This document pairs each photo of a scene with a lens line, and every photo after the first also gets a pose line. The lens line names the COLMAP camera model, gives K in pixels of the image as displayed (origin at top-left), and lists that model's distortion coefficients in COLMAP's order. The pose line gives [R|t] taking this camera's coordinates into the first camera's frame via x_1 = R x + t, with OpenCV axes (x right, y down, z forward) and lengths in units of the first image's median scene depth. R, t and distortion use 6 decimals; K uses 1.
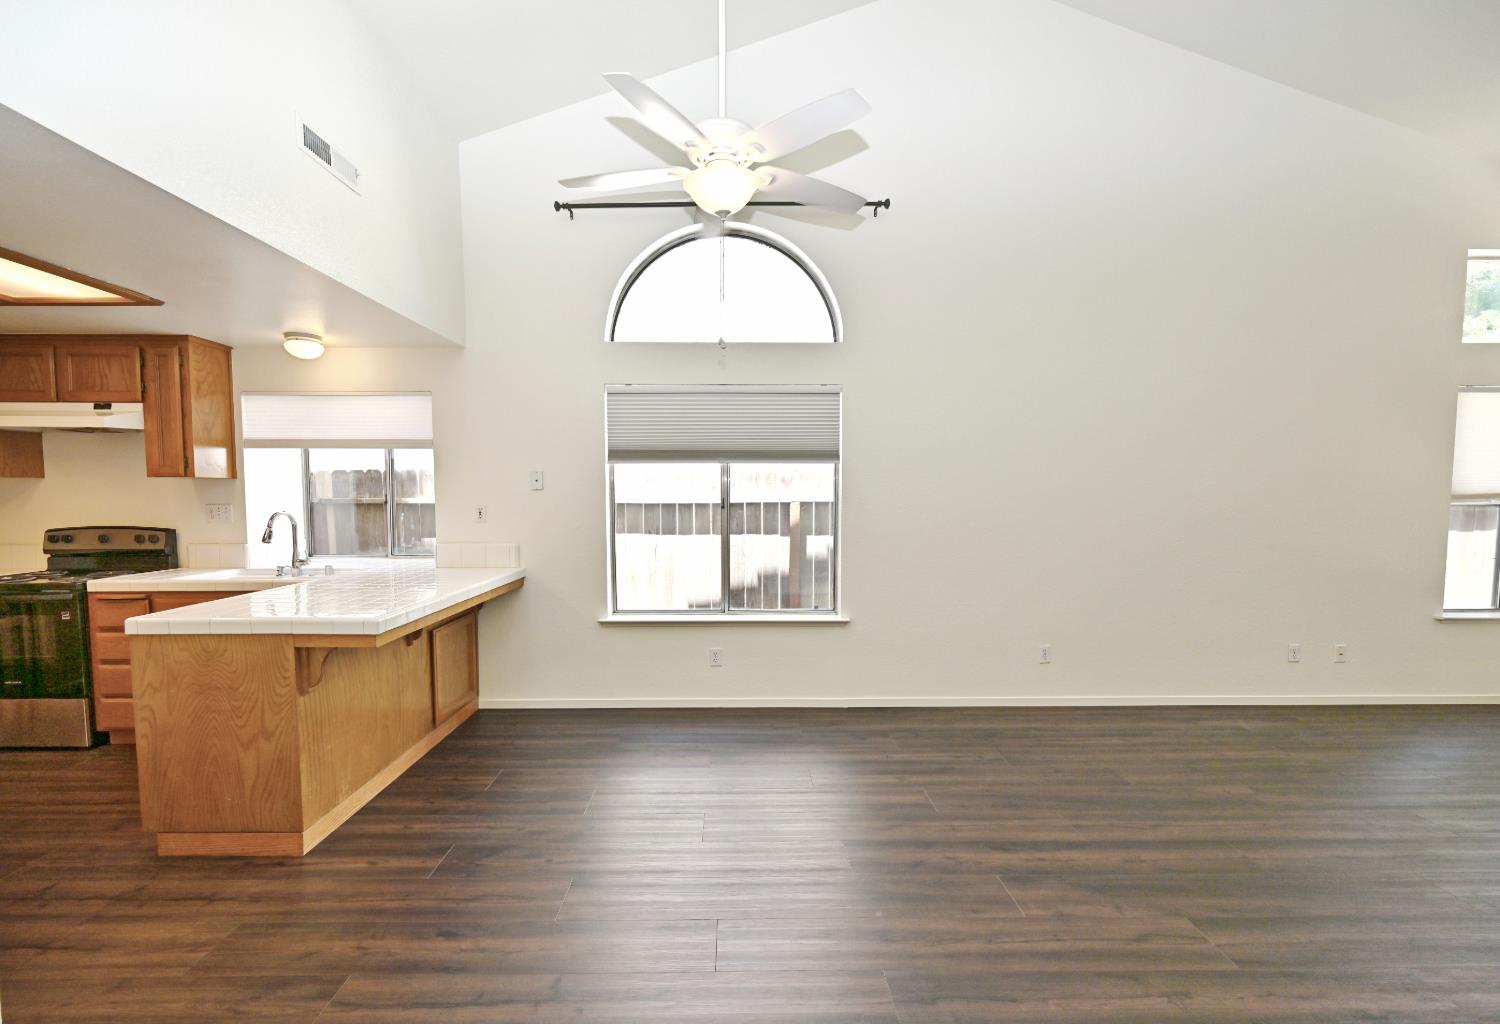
lens RADIAL K [[638.1, 0, 739.5], [0, 638.1, 534.2], [0, 0, 1]] dist [-0.000976, -0.000215]
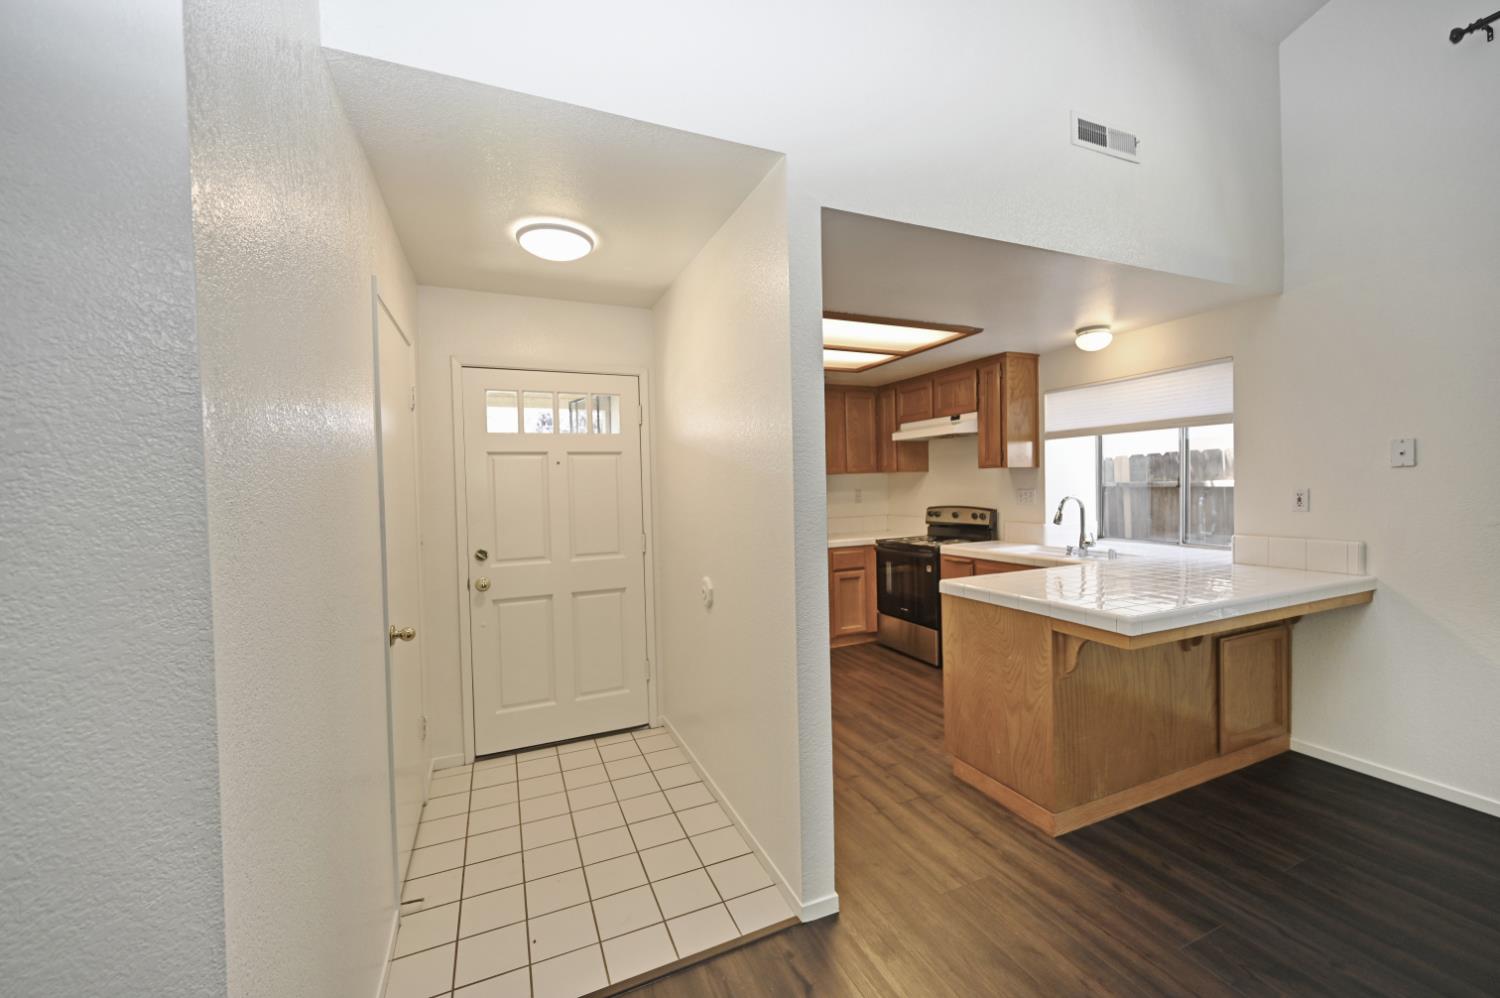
lens RADIAL K [[589.2, 0, 757.3], [0, 589.2, 498.1], [0, 0, 1]] dist [-0.001864, 0.000292]
pose [[0.397077, 0.009797, -0.917733, -0.011113], [-0.034165, 0.999408, -0.004113, -0.009679], [0.917149, 0.032987, 0.397176, 0.114116]]
